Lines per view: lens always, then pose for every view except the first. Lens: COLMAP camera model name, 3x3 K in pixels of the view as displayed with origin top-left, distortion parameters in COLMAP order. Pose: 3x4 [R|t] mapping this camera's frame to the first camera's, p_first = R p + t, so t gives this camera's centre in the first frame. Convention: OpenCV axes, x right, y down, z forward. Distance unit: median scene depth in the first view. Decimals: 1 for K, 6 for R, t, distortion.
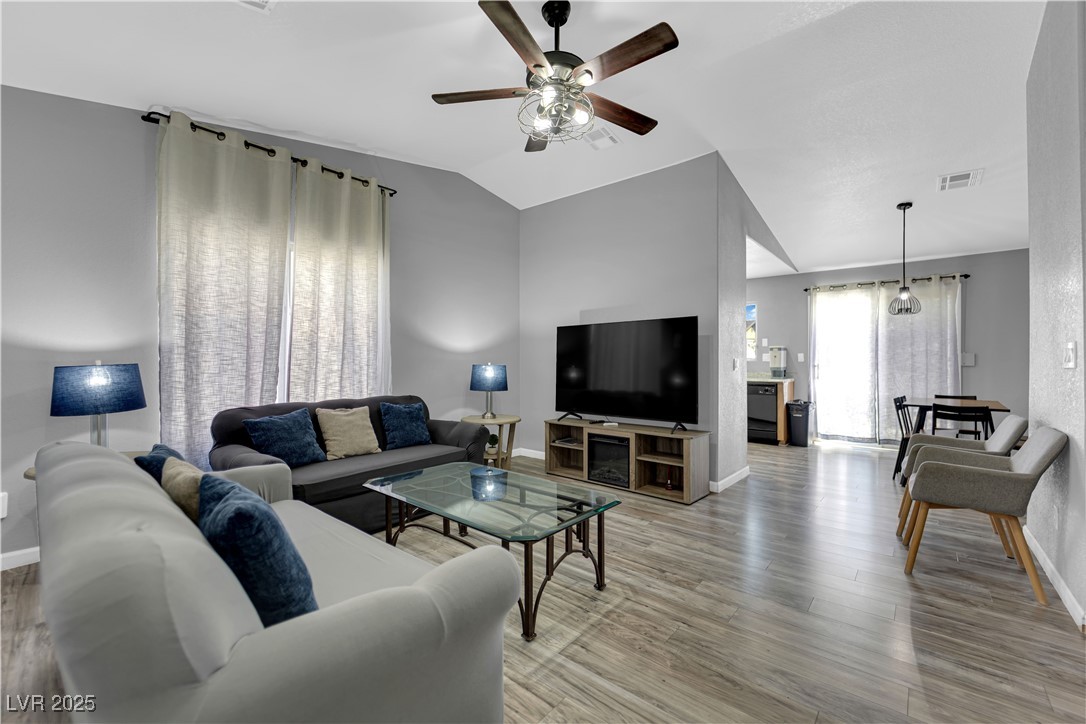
lens RADIAL K [[439.3, 0, 545.4], [0, 439.3, 360.7], [0, 0, 1]] dist [-0.000871, -0.006270]
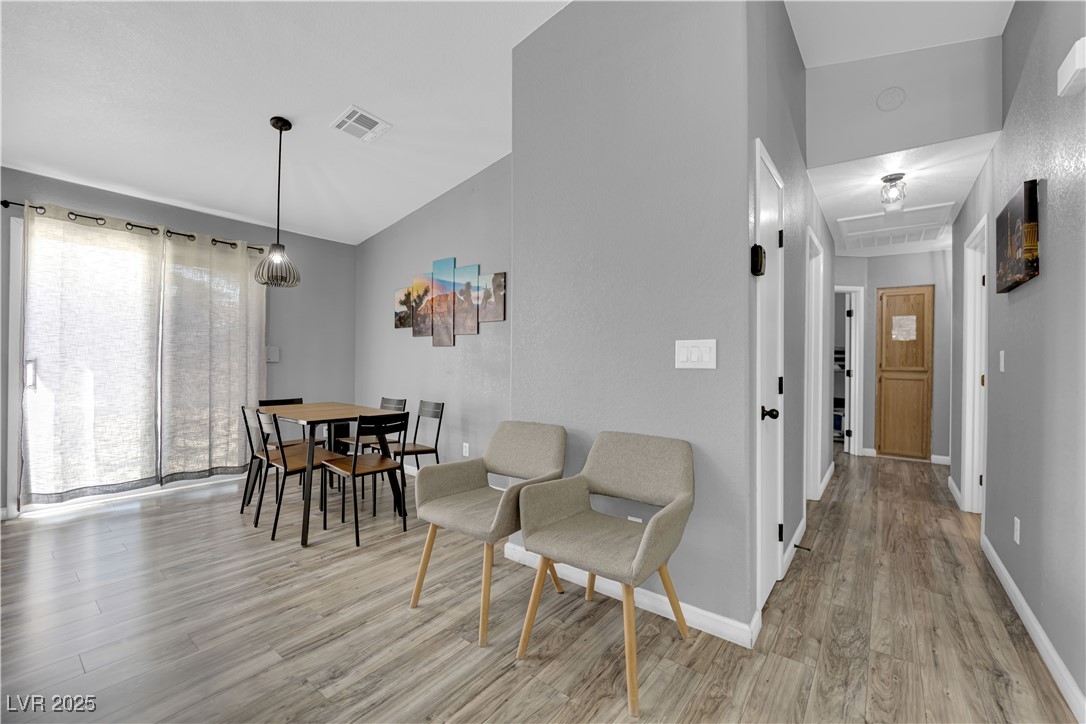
lens RADIAL K [[439.3, 0, 545.4], [0, 439.3, 360.7], [0, 0, 1]] dist [-0.000871, -0.006270]
pose [[-0.053195, 0.001063, 0.998584, 0.127118], [-0.011598, 0.999931, -0.001682, 0.006494], [-0.998517, -0.011671, -0.053179, 0.618899]]
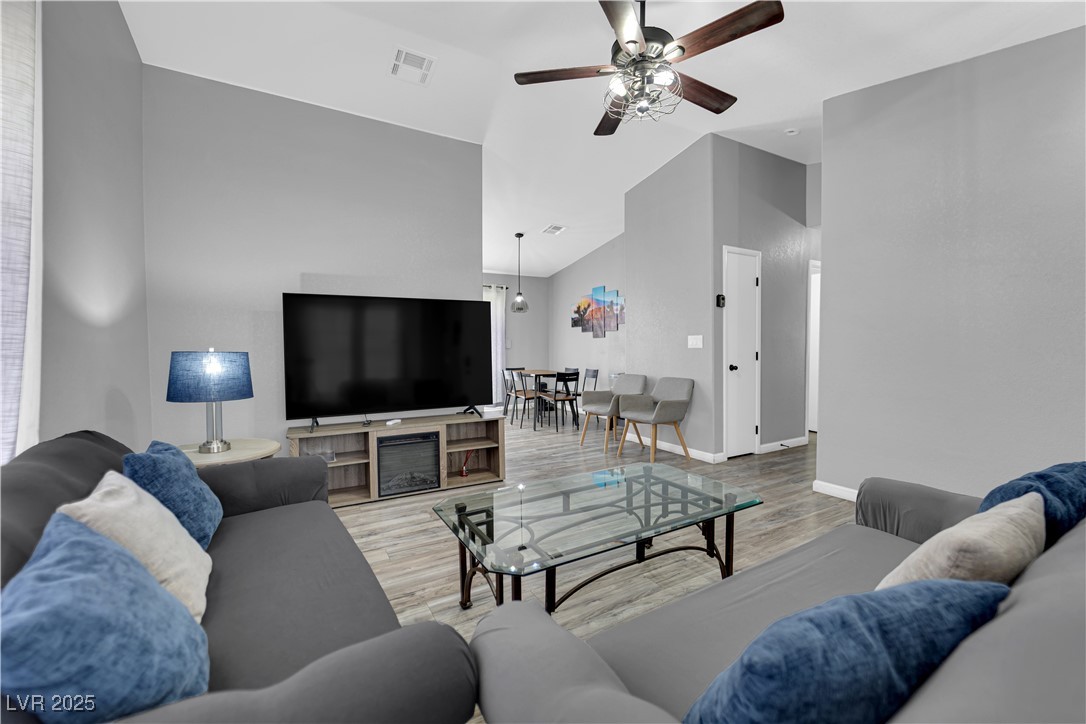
lens RADIAL K [[439.3, 0, 545.4], [0, 439.3, 360.7], [0, 0, 1]] dist [-0.000871, -0.006270]
pose [[0.328784, -0.034913, 0.943760, -0.501635], [0.003786, 0.999357, 0.035651, 0.002327], [-0.944397, -0.008148, 0.328705, 0.444075]]
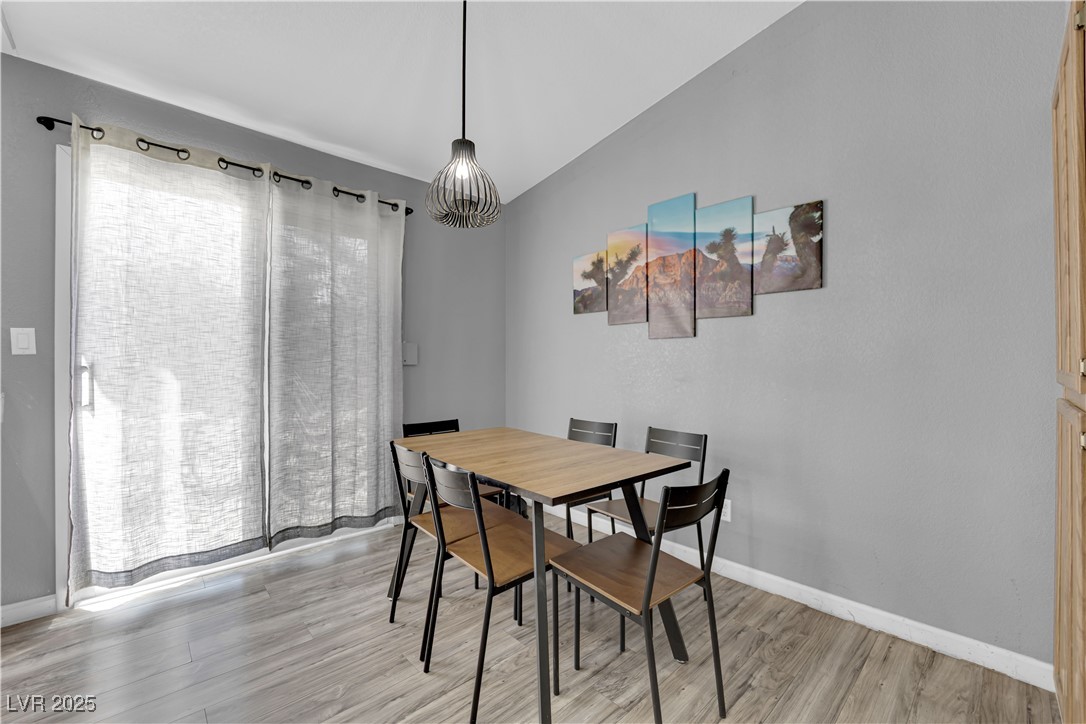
lens RADIAL K [[439.3, 0, 545.4], [0, 439.3, 360.7], [0, 0, 1]] dist [-0.000871, -0.006270]
pose [[0.105675, -0.000672, 0.994401, 0.470921], [-0.002780, 0.999996, 0.000971, 0.006686], [-0.994397, -0.002867, 0.105672, 0.888466]]
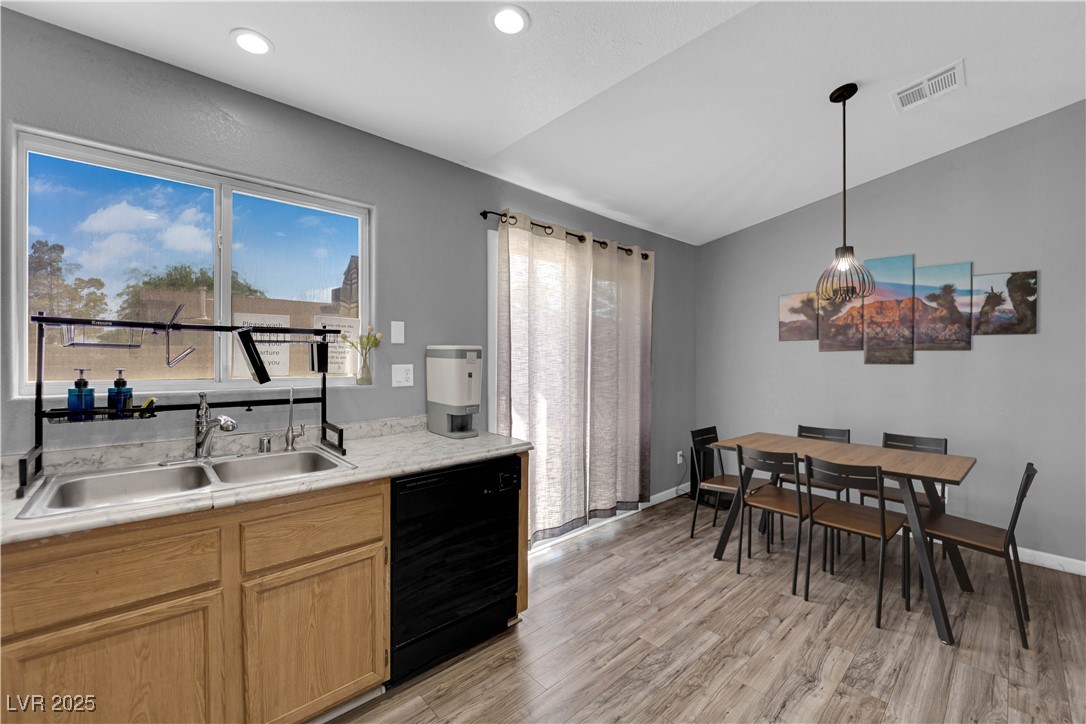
lens RADIAL K [[439.3, 0, 545.4], [0, 439.3, 360.7], [0, 0, 1]] dist [-0.000871, -0.006270]
pose [[0.105285, -0.009073, 0.994401, 0.252997], [-0.000819, 0.999957, 0.009210, -0.034949], [-0.994442, -0.001784, 0.105273, 1.290992]]
